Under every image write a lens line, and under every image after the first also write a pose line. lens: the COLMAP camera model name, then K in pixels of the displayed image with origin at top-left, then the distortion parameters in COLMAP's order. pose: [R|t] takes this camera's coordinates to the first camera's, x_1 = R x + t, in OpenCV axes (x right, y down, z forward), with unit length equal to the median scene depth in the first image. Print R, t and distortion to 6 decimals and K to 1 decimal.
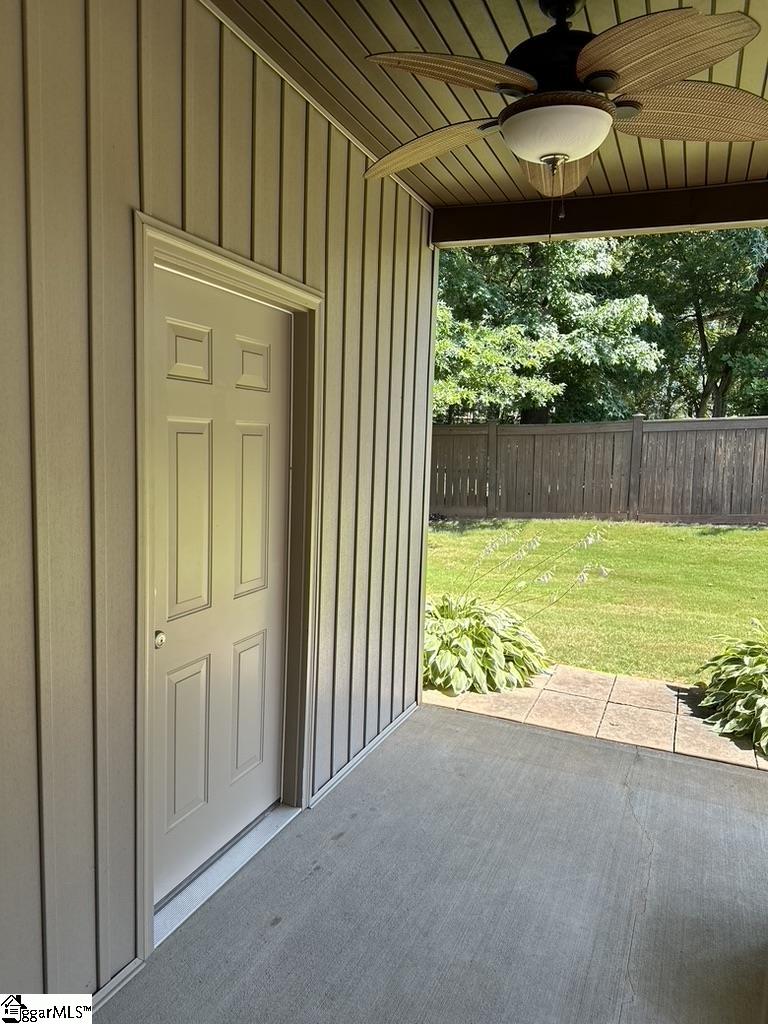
lens RADIAL K [[708.4, 0, 383.7], [0, 708.4, 510.2], [0, 0, 1]] dist [0.055743, -0.076501]
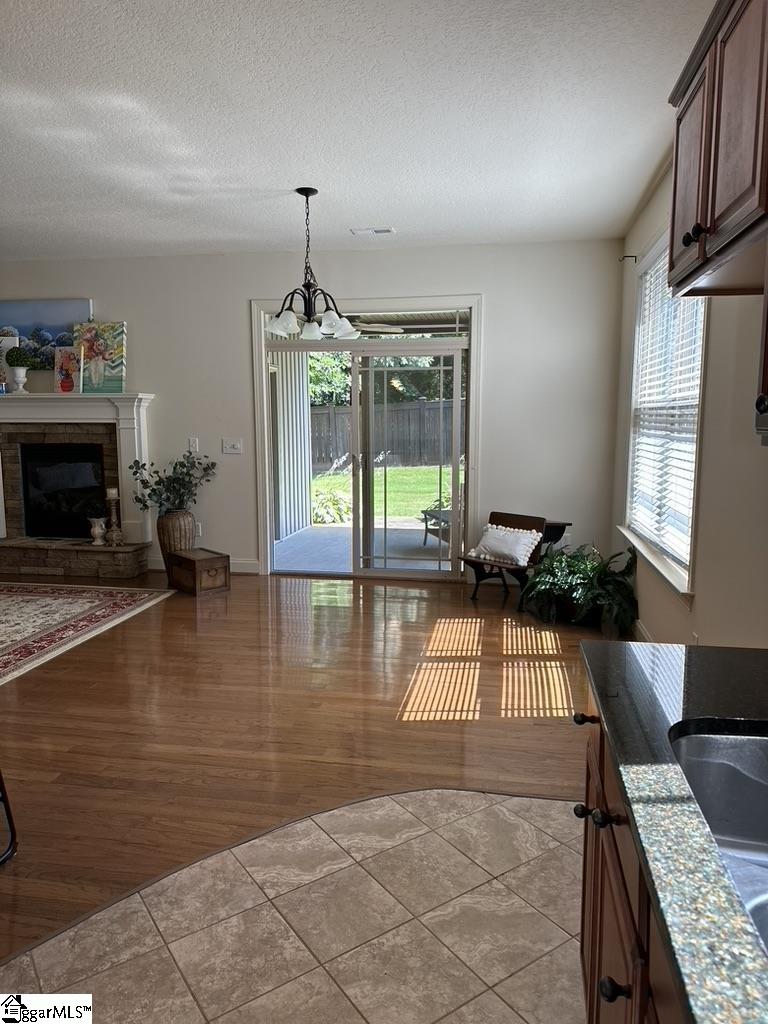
lens RADIAL K [[708.4, 0, 385.2], [0, 708.4, 514.8], [0, 0, 1]] dist [0.055743, -0.076501]
pose [[0.970975, -0.059900, 0.231561, -0.235166], [0.051455, 0.997777, 0.042345, 0.133847], [-0.233582, -0.029201, 0.971898, -1.227587]]
